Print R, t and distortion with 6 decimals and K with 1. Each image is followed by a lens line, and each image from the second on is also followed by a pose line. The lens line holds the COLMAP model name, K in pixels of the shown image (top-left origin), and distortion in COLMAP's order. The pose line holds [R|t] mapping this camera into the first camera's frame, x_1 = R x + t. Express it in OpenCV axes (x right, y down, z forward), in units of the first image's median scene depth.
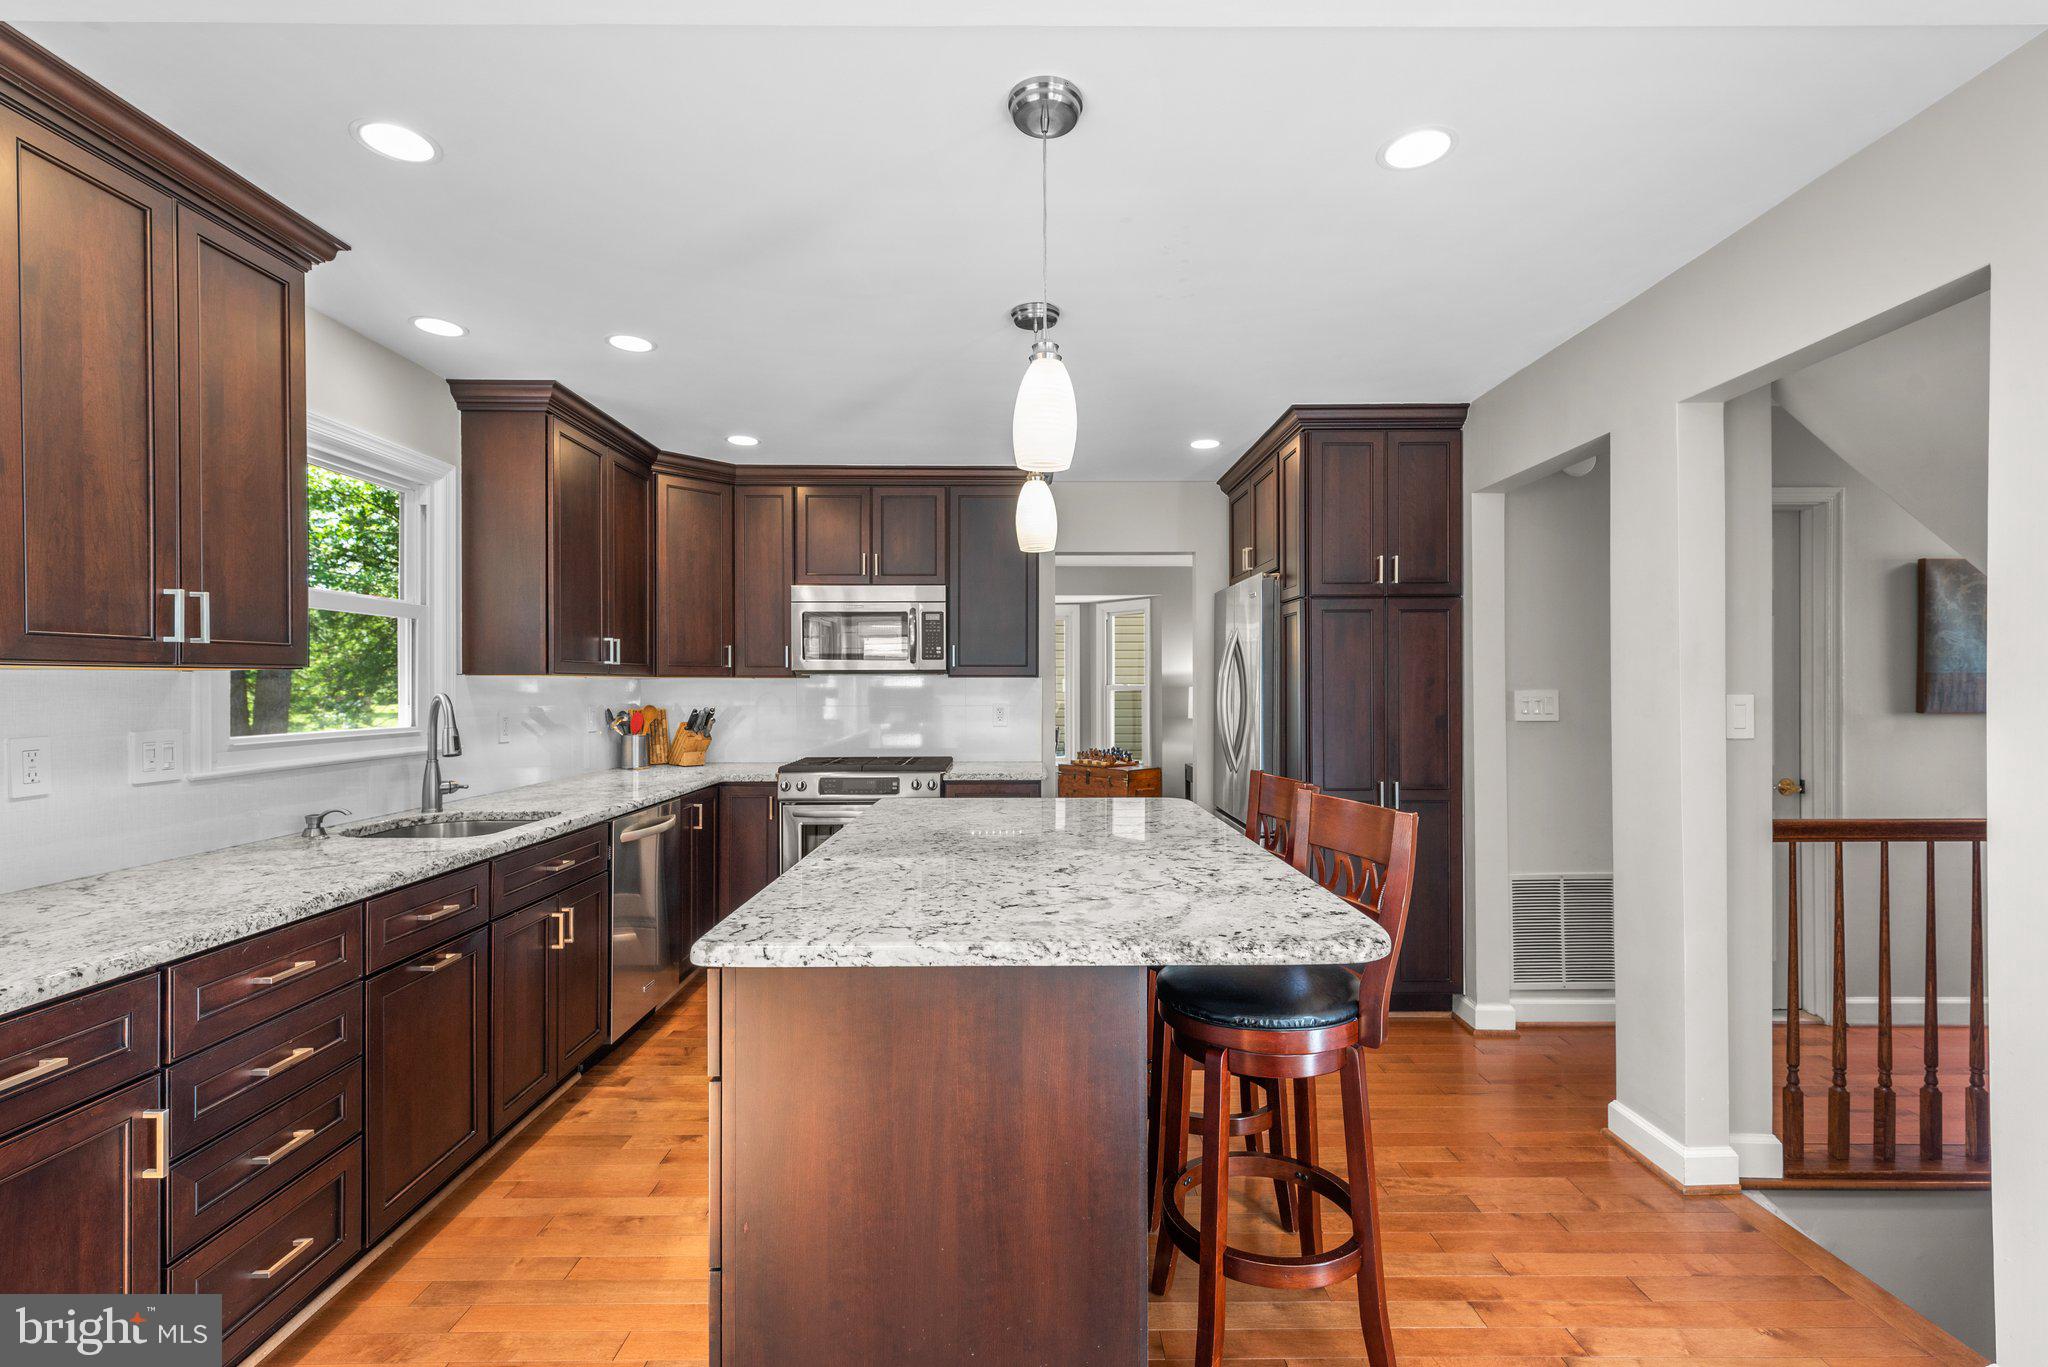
lens RADIAL K [[923.1, 0, 1035.2], [0, 923.1, 681.4], [0, 0, 1]] dist [0.001616, -0.000060]
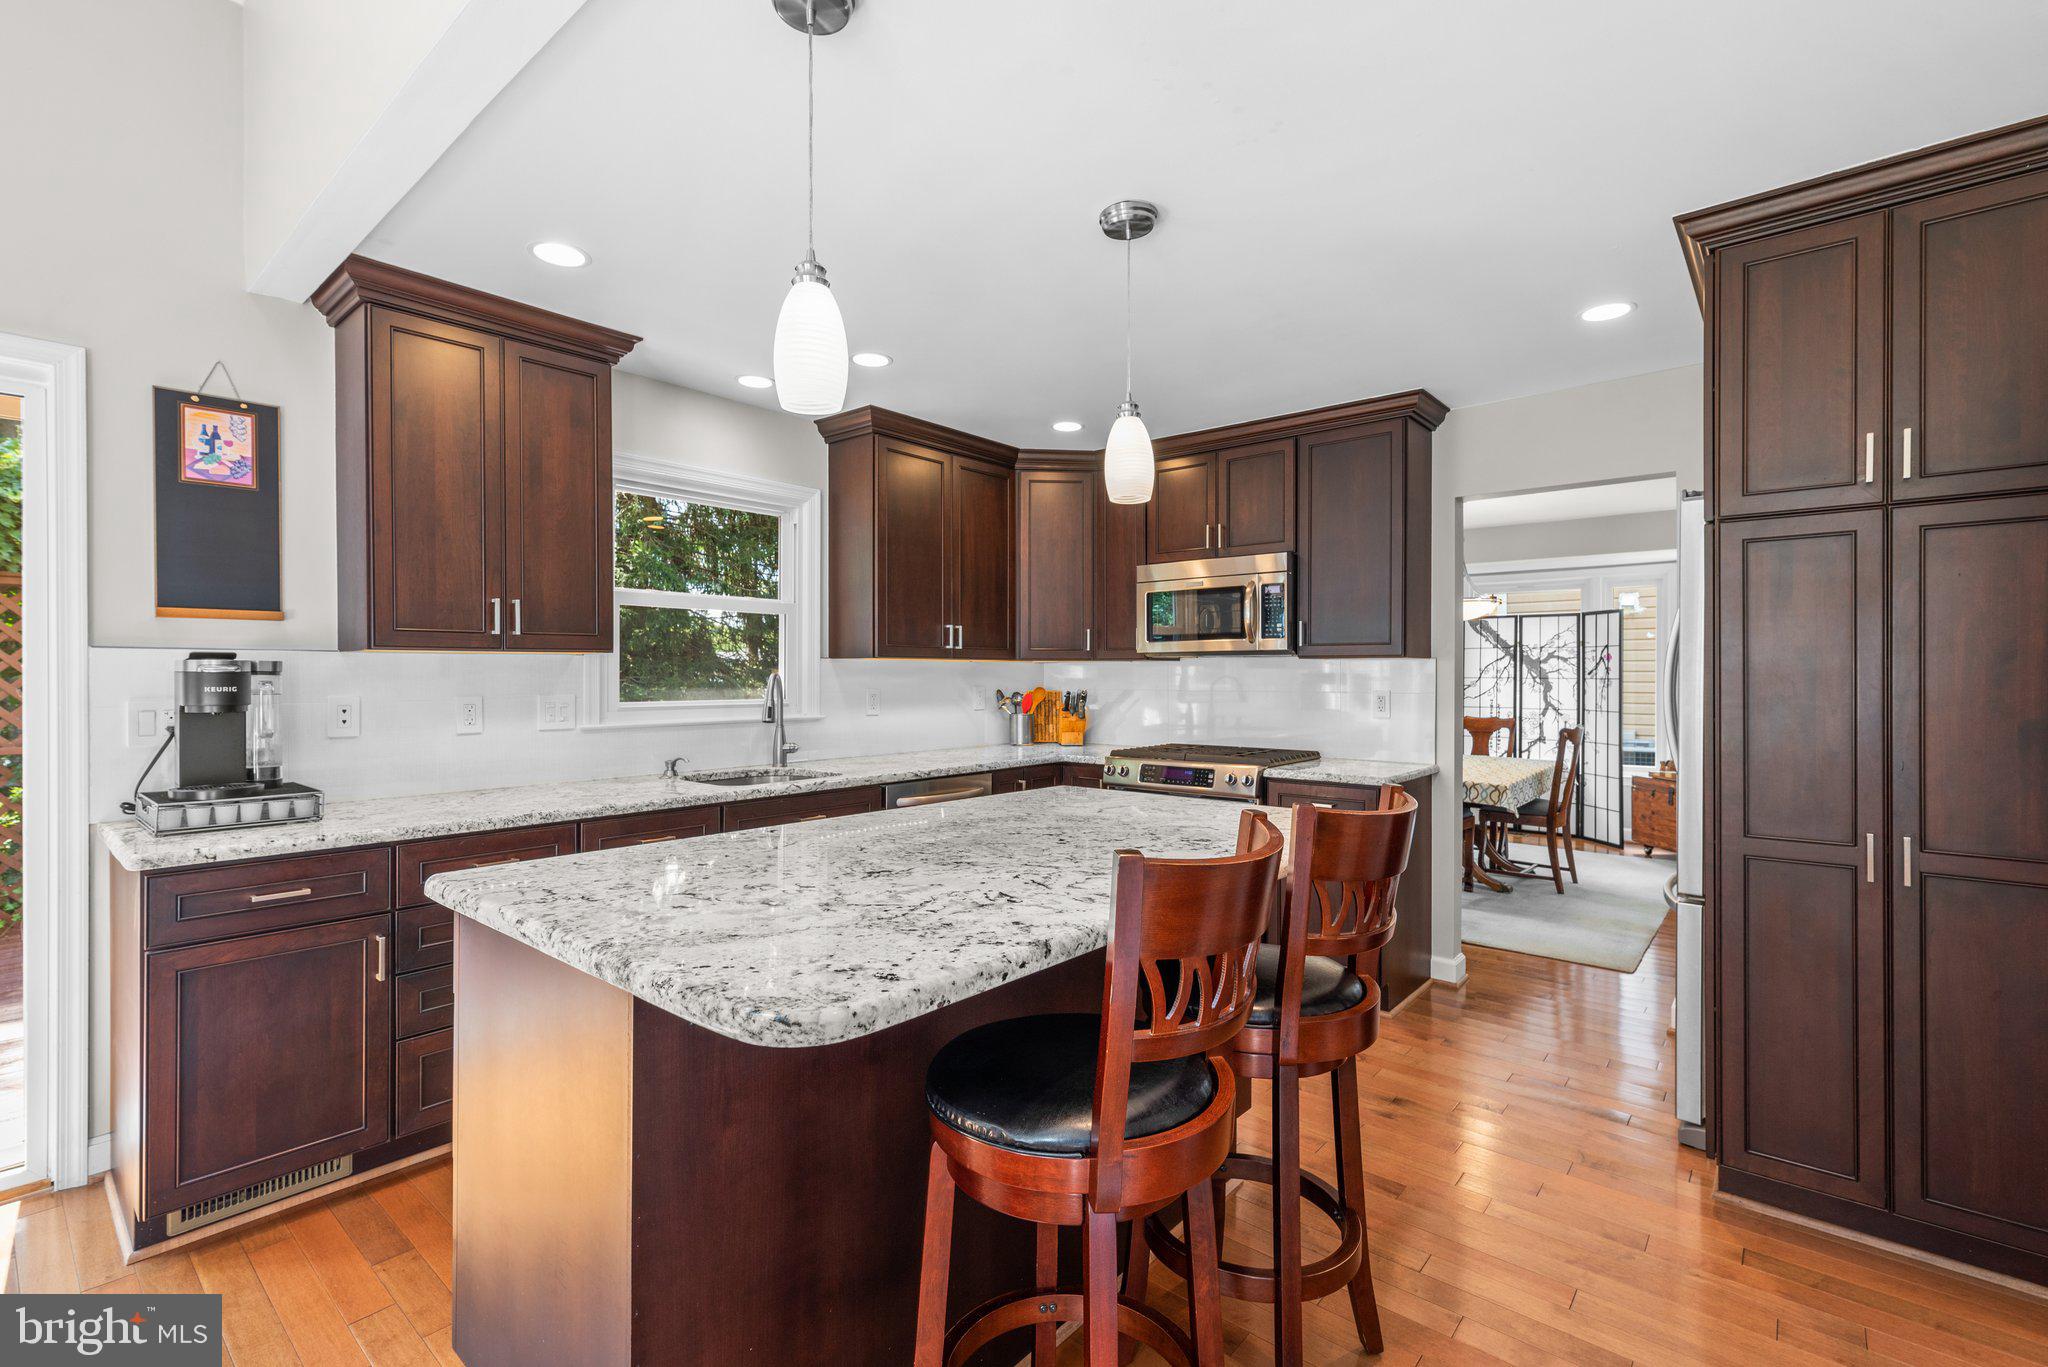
lens RADIAL K [[923.1, 0, 1009.0], [0, 923.1, 673.3], [0, 0, 1]] dist [0.001616, -0.000060]
pose [[0.749673, 0.001005, -0.661808, 0.329199], [0.000698, 0.999997, 0.002309, 0.008683], [0.661809, -0.002193, 0.749670, 0.209074]]
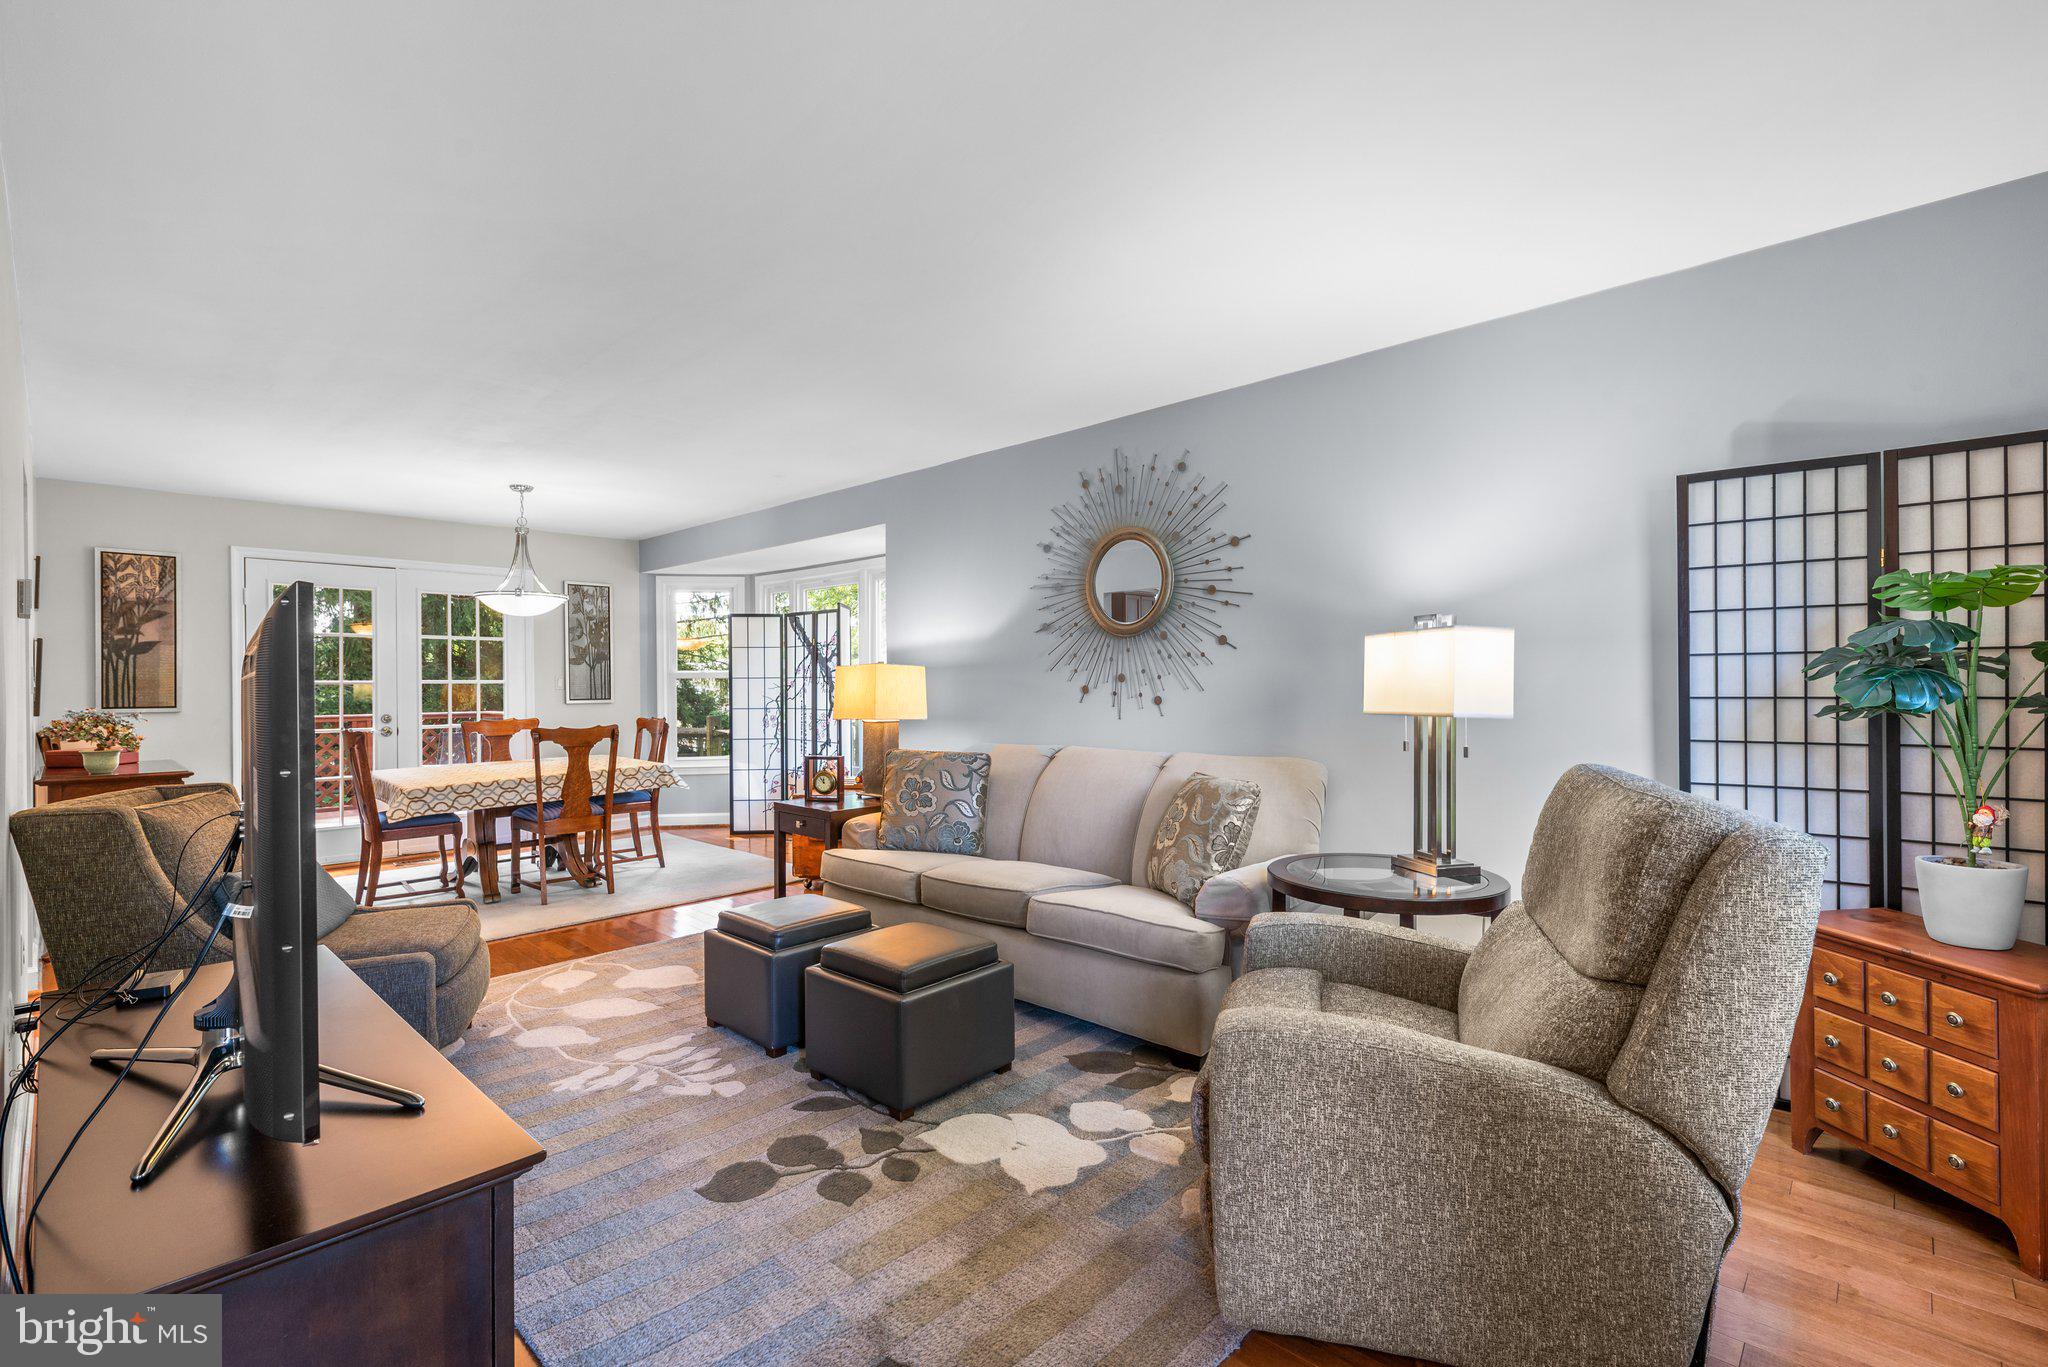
lens RADIAL K [[923.1, 0, 1028.9], [0, 923.1, 687.2], [0, 0, 1]] dist [0.001616, -0.000060]
pose [[0.724189, 0.000893, -0.689601, 1.444917], [0.006003, 0.999953, 0.007600, 0.032165], [0.689575, -0.009643, 0.724150, 1.354799]]
